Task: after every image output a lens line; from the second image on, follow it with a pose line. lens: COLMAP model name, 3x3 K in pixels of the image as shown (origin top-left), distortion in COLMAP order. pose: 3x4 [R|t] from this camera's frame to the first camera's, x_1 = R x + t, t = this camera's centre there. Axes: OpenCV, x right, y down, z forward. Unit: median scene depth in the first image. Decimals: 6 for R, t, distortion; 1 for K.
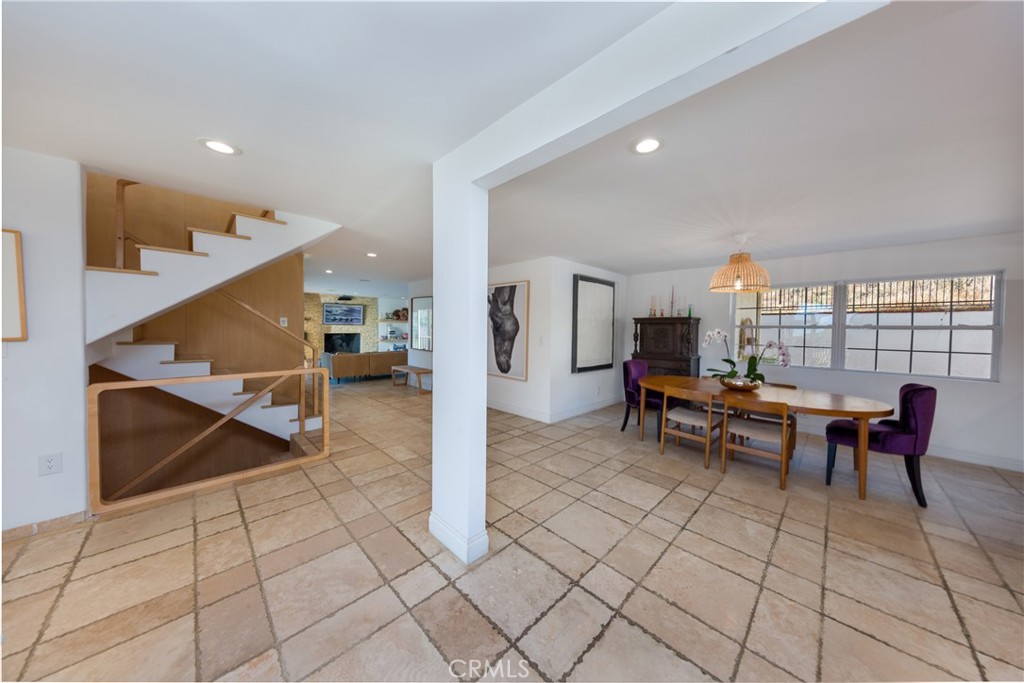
lens RADIAL K [[326.3, 0, 521.3], [0, 326.3, 340.9], [0, 0, 1]] dist [0.006124, -0.000118]
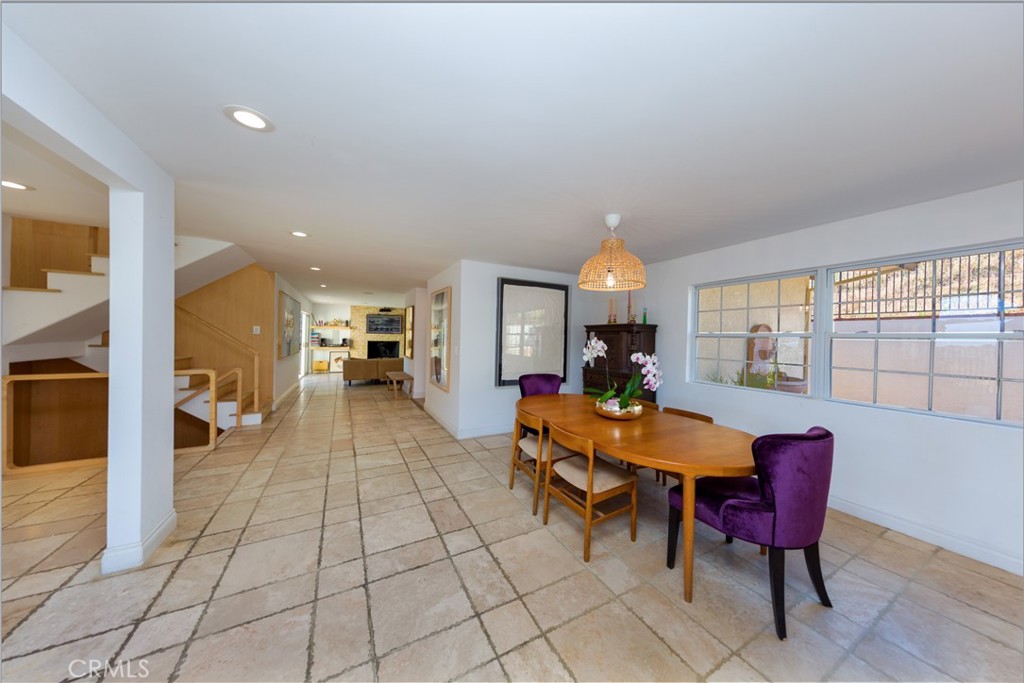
lens RADIAL K [[326.3, 0, 521.3], [0, 326.3, 340.9], [0, 0, 1]] dist [0.006124, -0.000118]
pose [[0.957104, 0.008167, -0.289630, 0.630407], [-0.016875, 0.999477, -0.027581, -0.003585], [0.289253, 0.031285, 0.956741, 0.189849]]
